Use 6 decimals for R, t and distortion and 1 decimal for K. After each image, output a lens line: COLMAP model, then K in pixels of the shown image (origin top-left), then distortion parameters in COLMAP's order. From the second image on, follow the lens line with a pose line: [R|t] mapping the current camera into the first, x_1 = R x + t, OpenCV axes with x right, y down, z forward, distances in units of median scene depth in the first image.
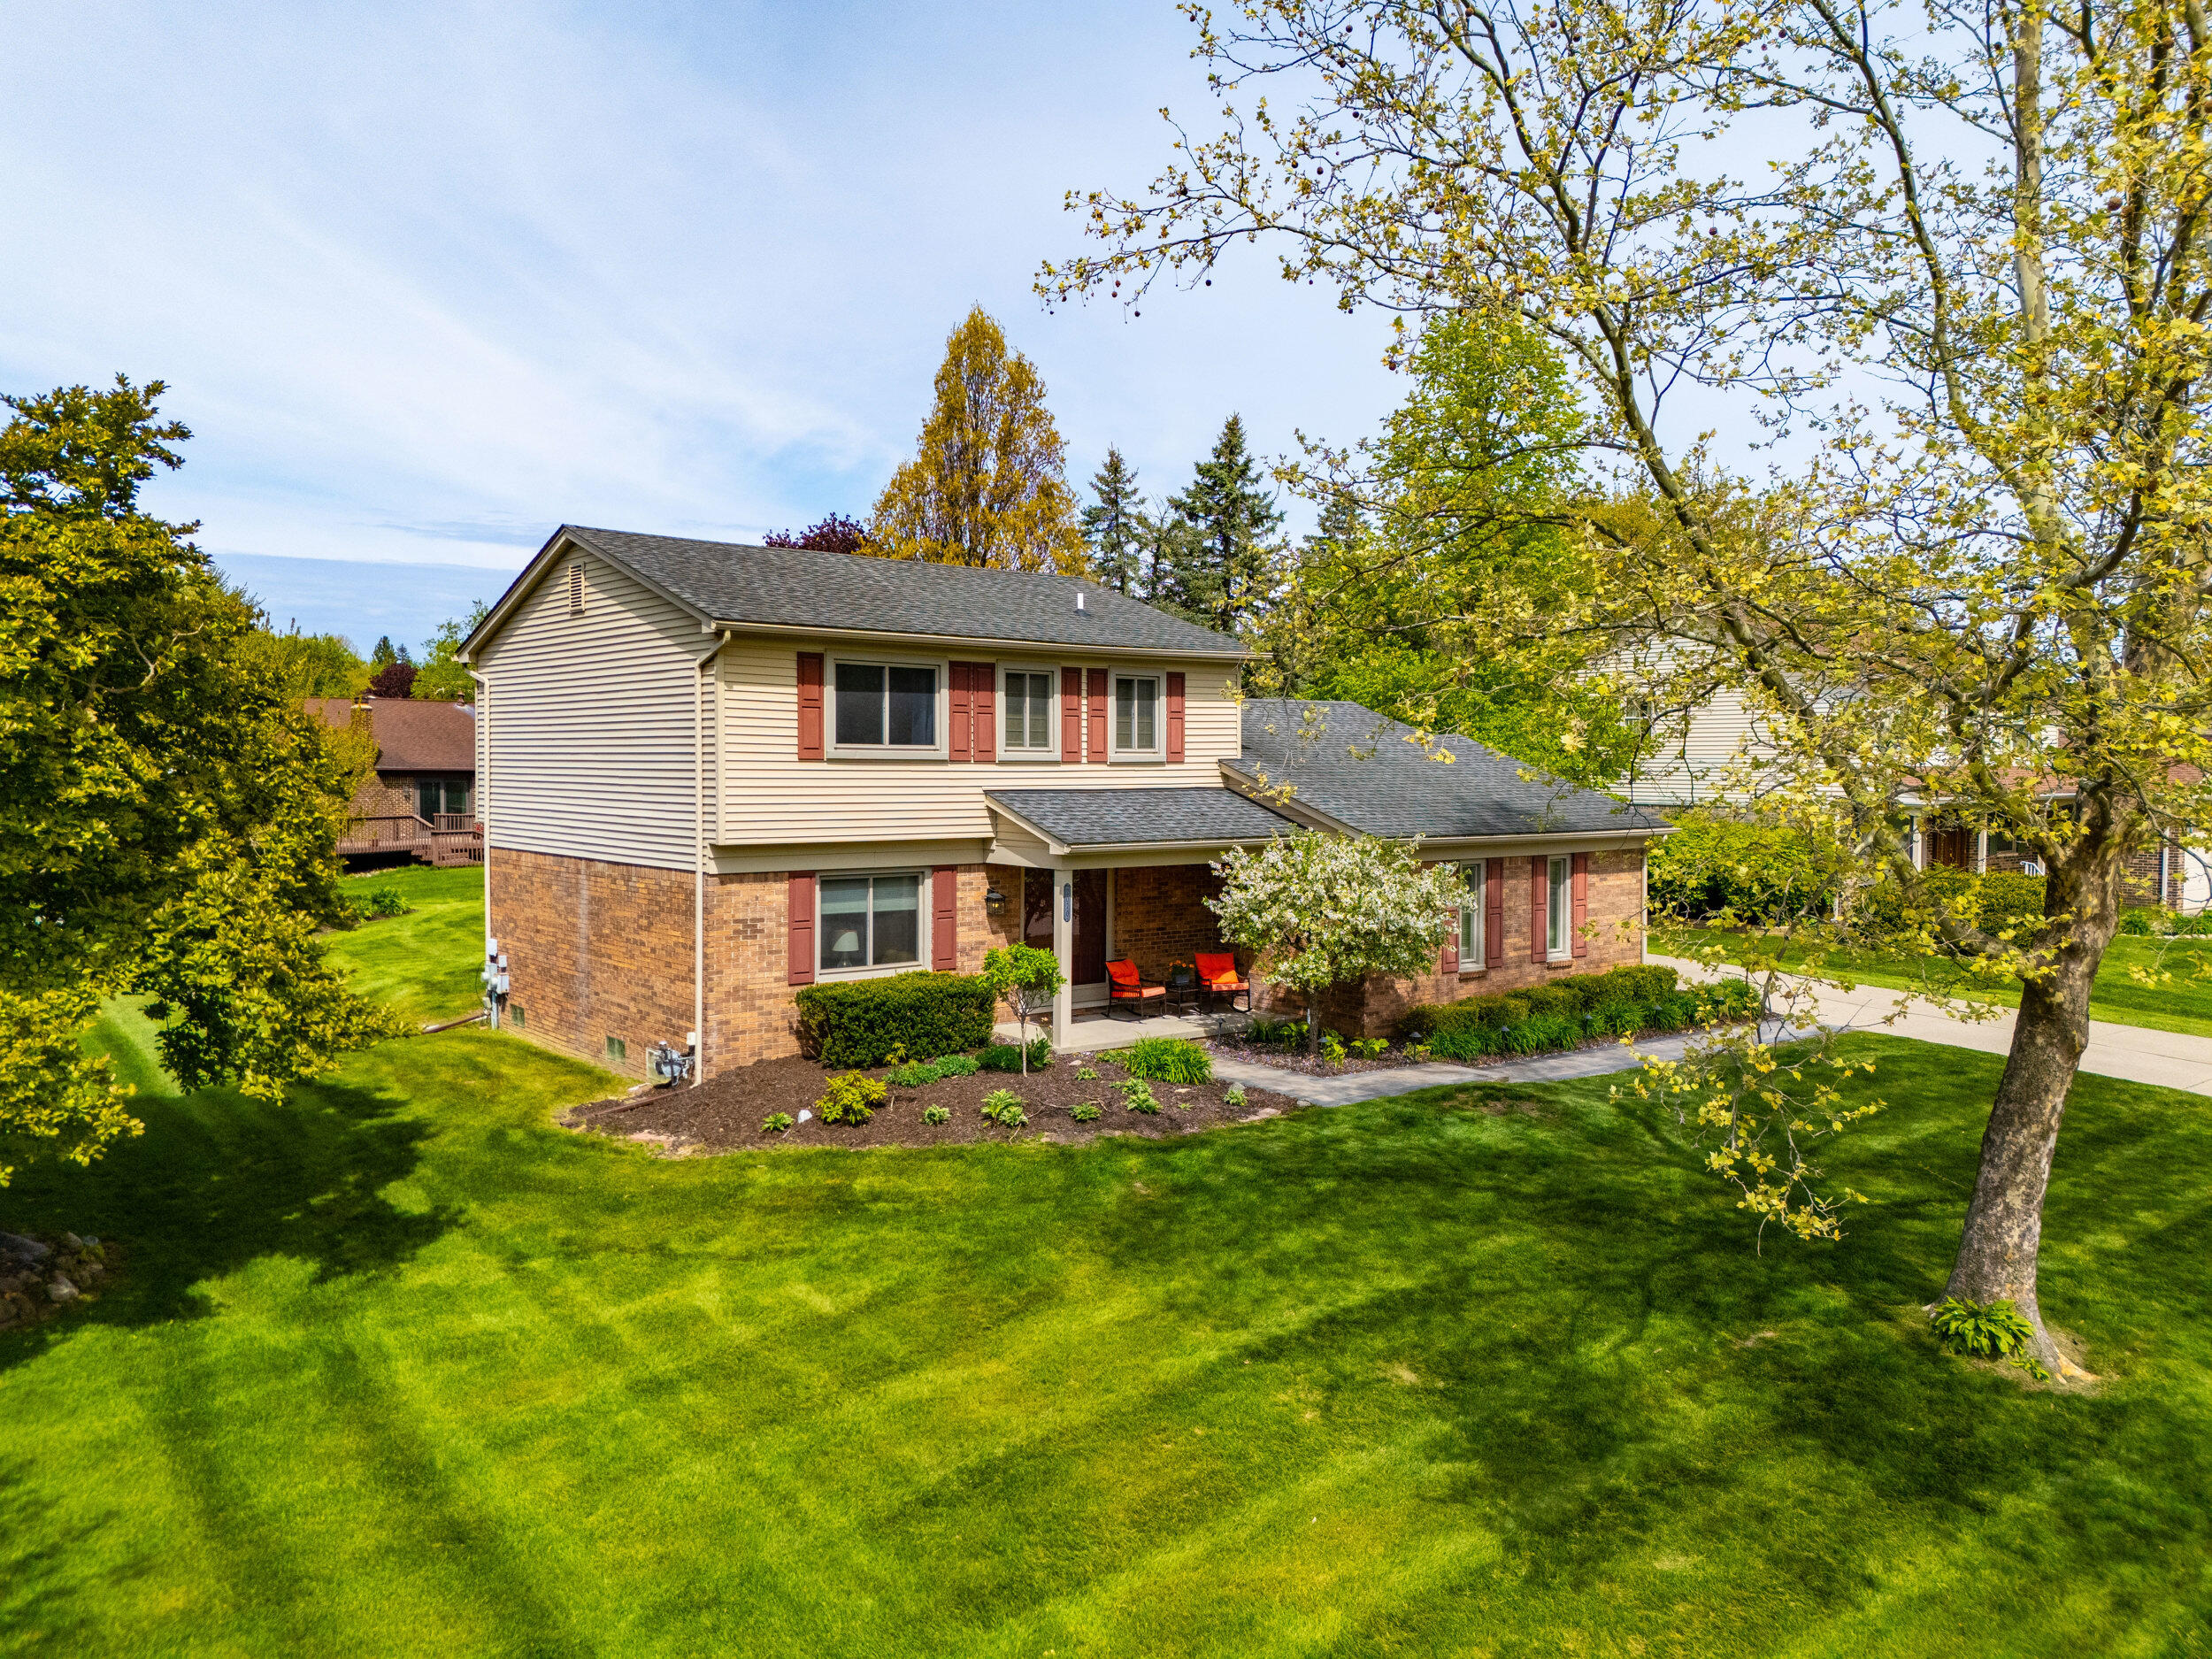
lens RADIAL K [[1618.7, 0, 1112.5], [0, 1618.7, 841.8], [0, 0, 1]] dist [0.068115, -0.065012]
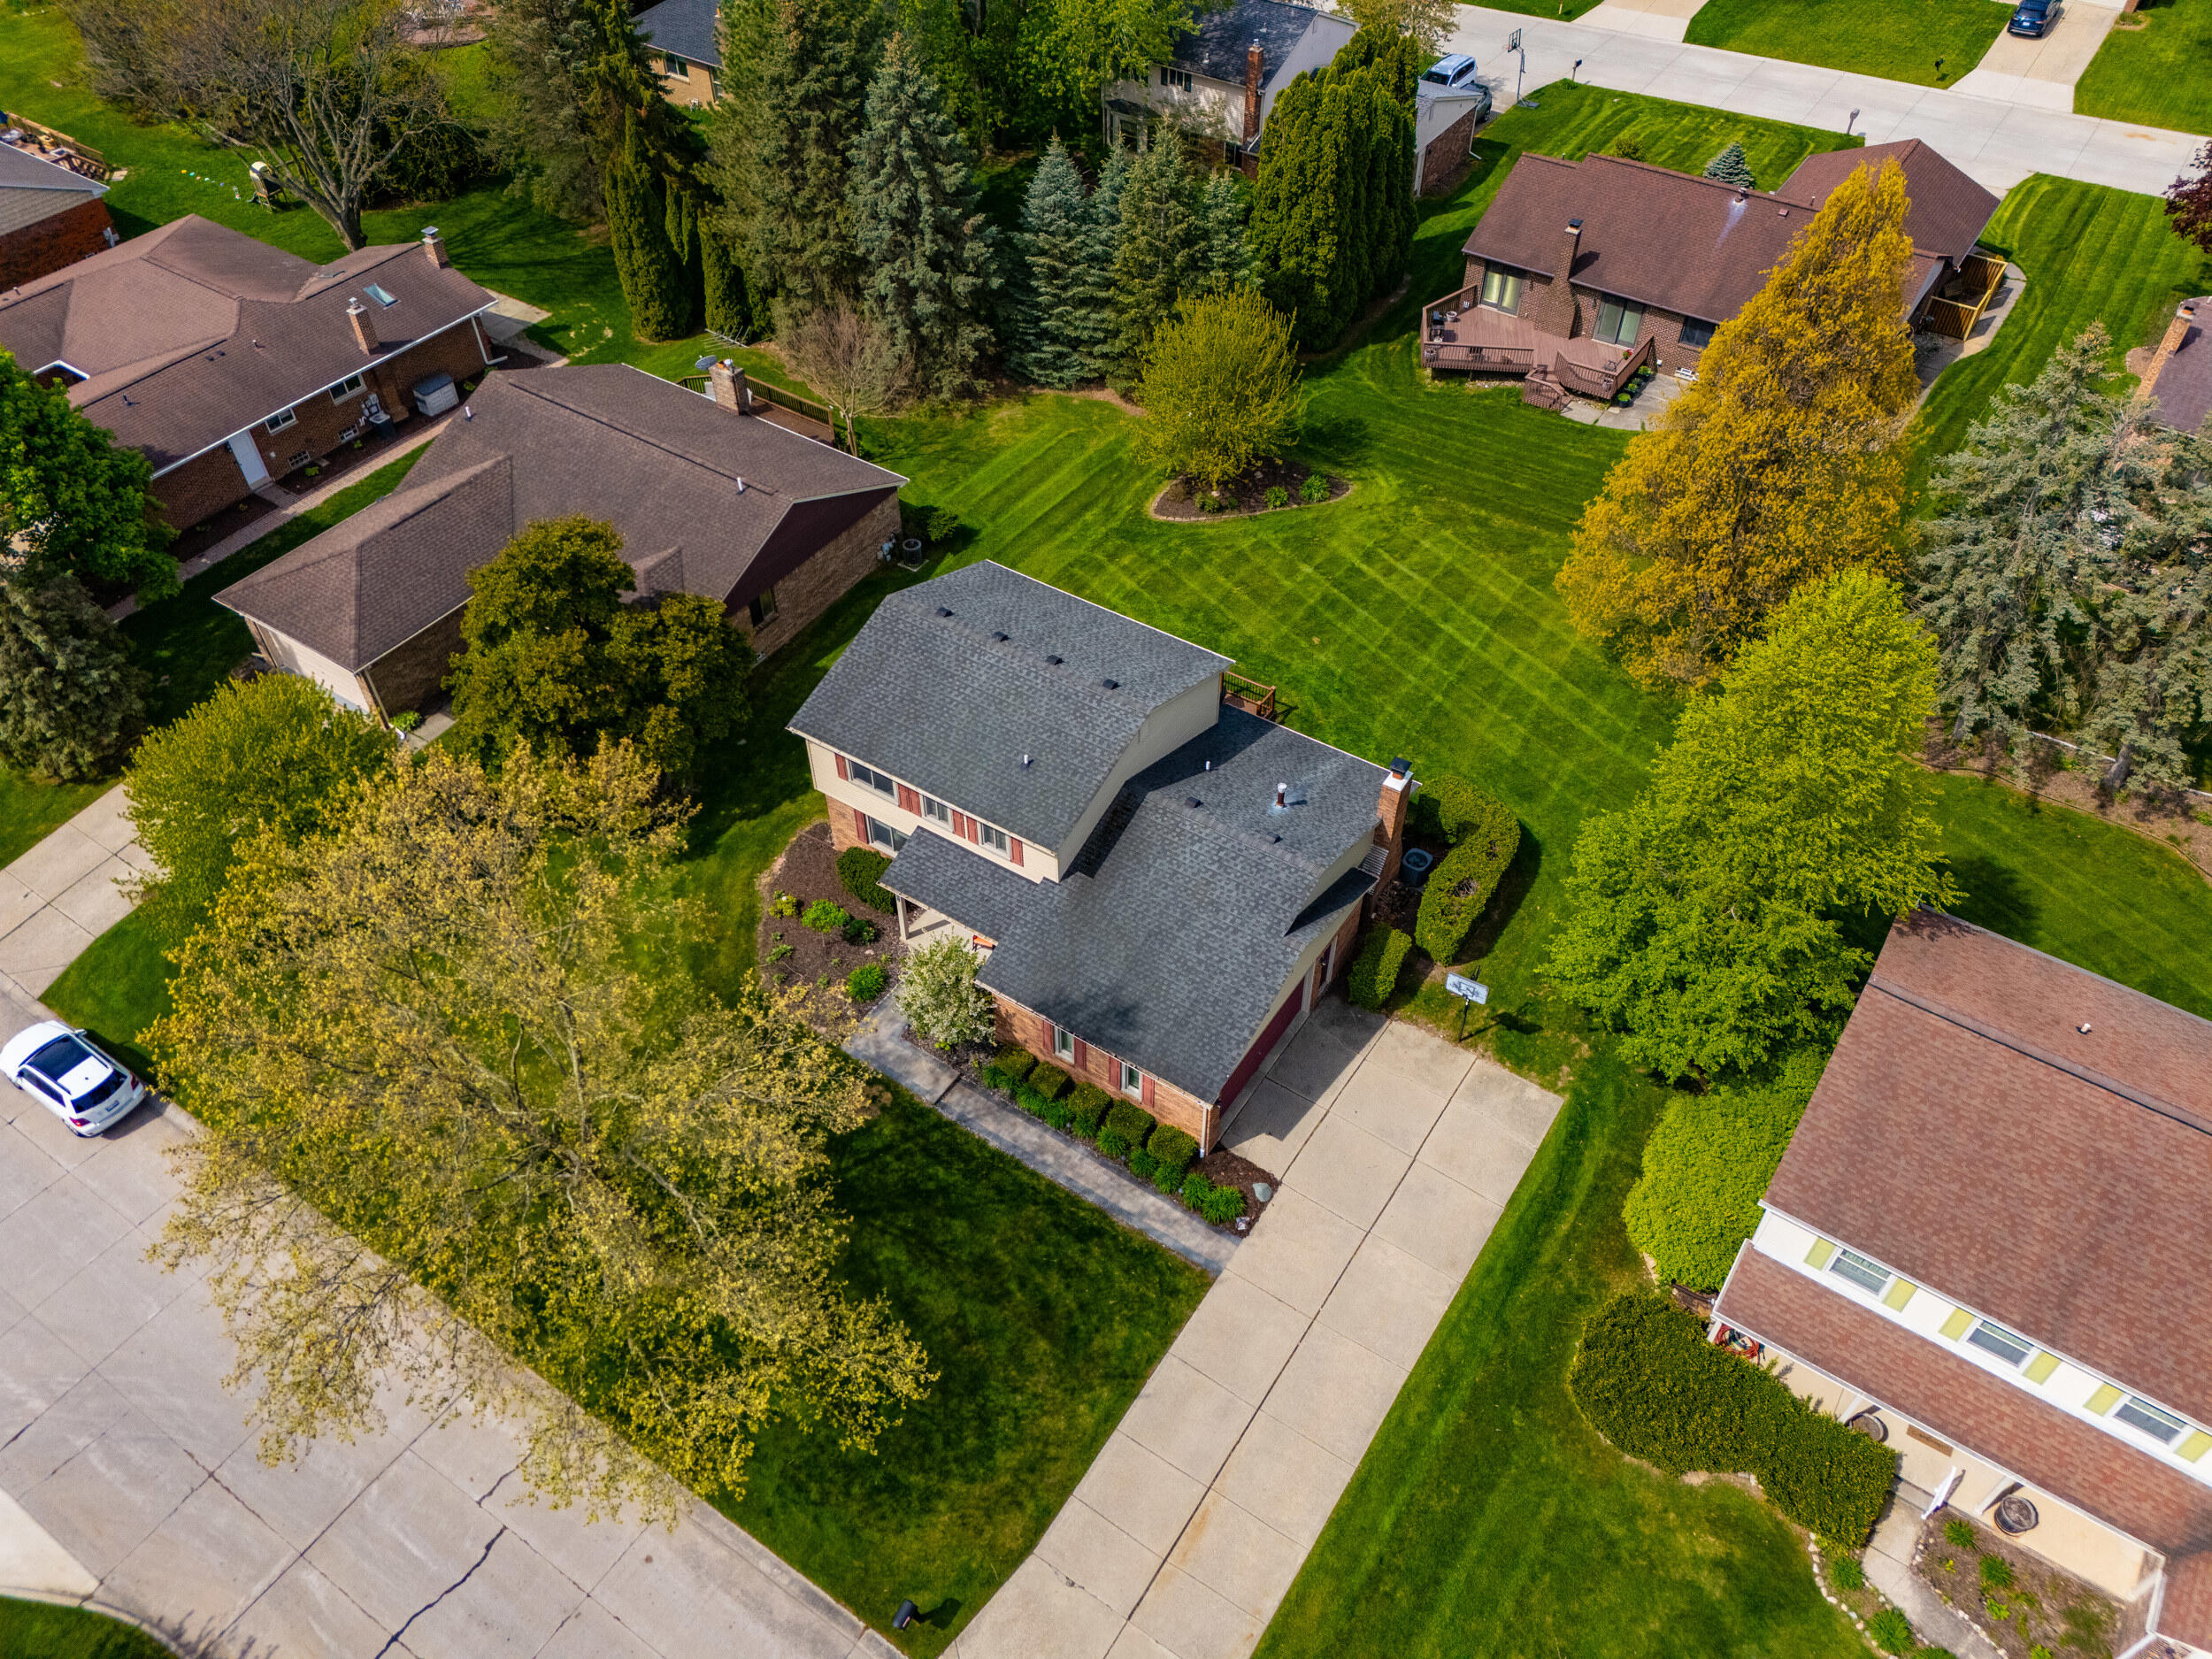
lens RADIAL K [[1618.7, 0, 1109.0], [0, 1618.7, 836.0], [0, 0, 1]] dist [0.068115, -0.065012]
pose [[0.297658, 0.681981, -0.668059, 1.395608], [-0.047500, 0.709491, 0.703112, -1.497000], [0.953490, -0.177554, 0.243580, 0.727480]]
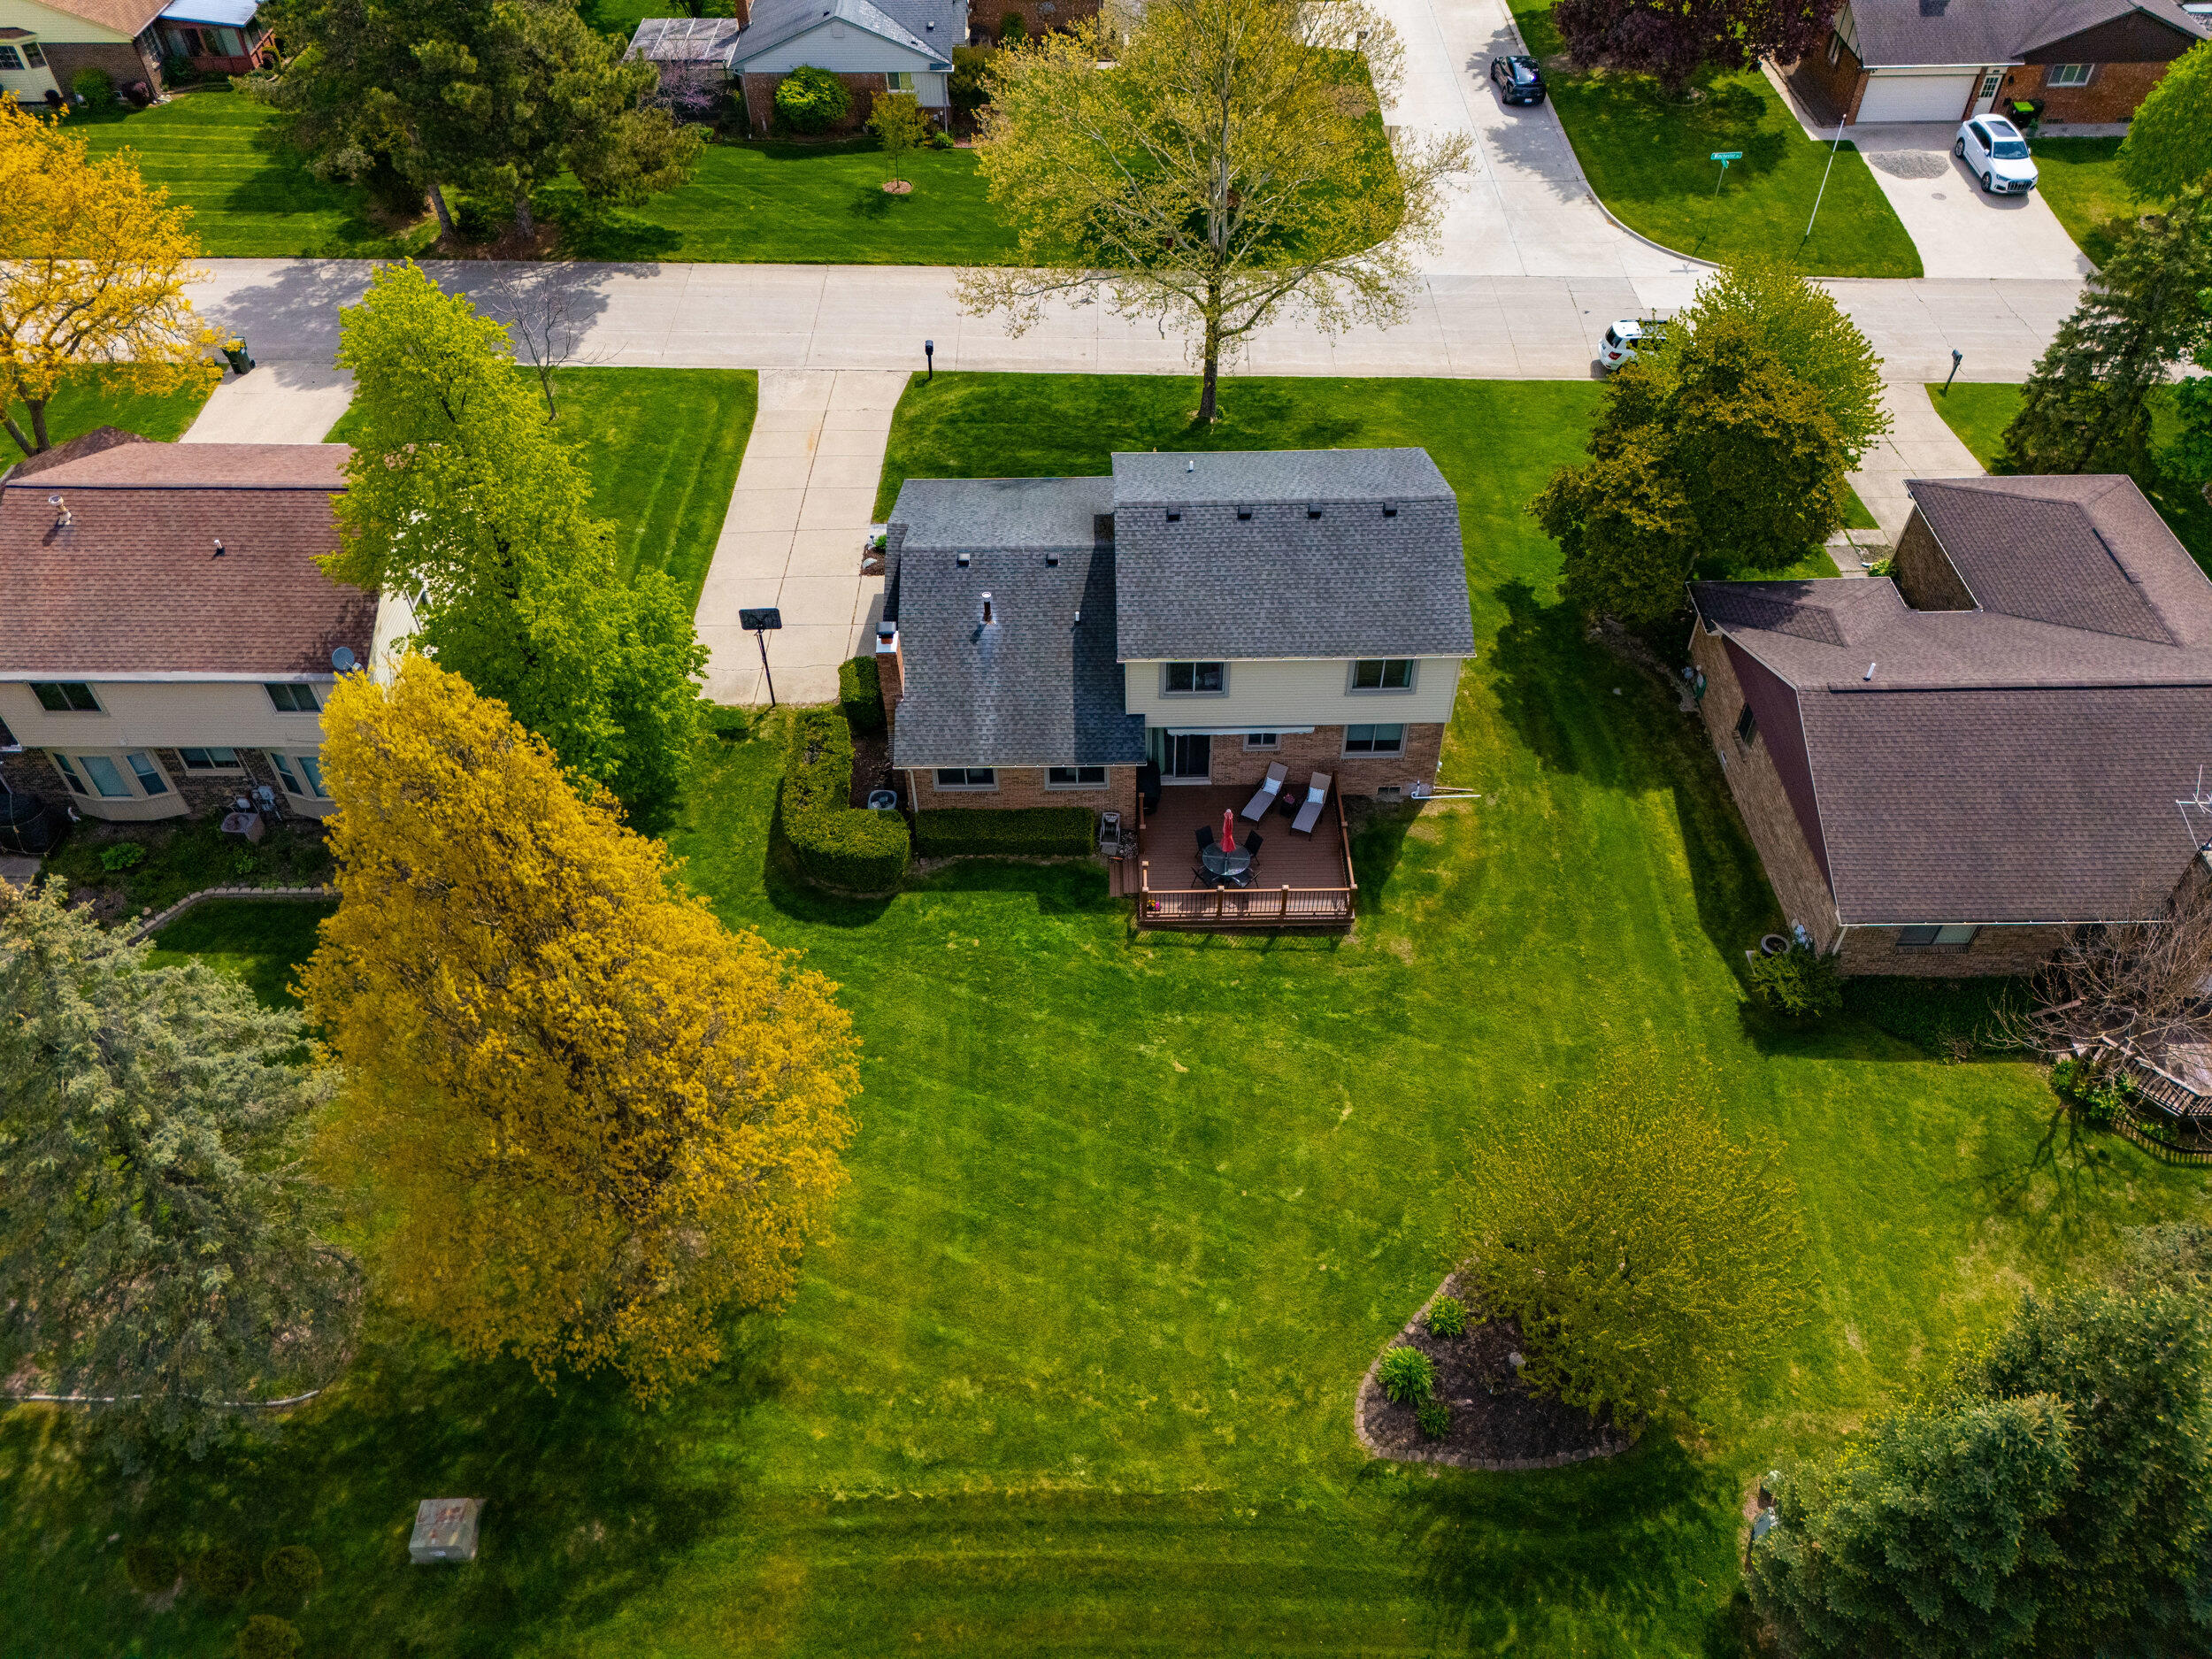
lens RADIAL K [[1618.7, 0, 1111.5], [0, 1618.7, 837.8], [0, 0, 1]] dist [0.068115, -0.065012]
pose [[-0.781587, -0.448315, 0.433745, -1.063819], [0.037292, 0.660507, 0.749893, -1.421337], [-0.622680, 0.602282, -0.499526, 2.526682]]
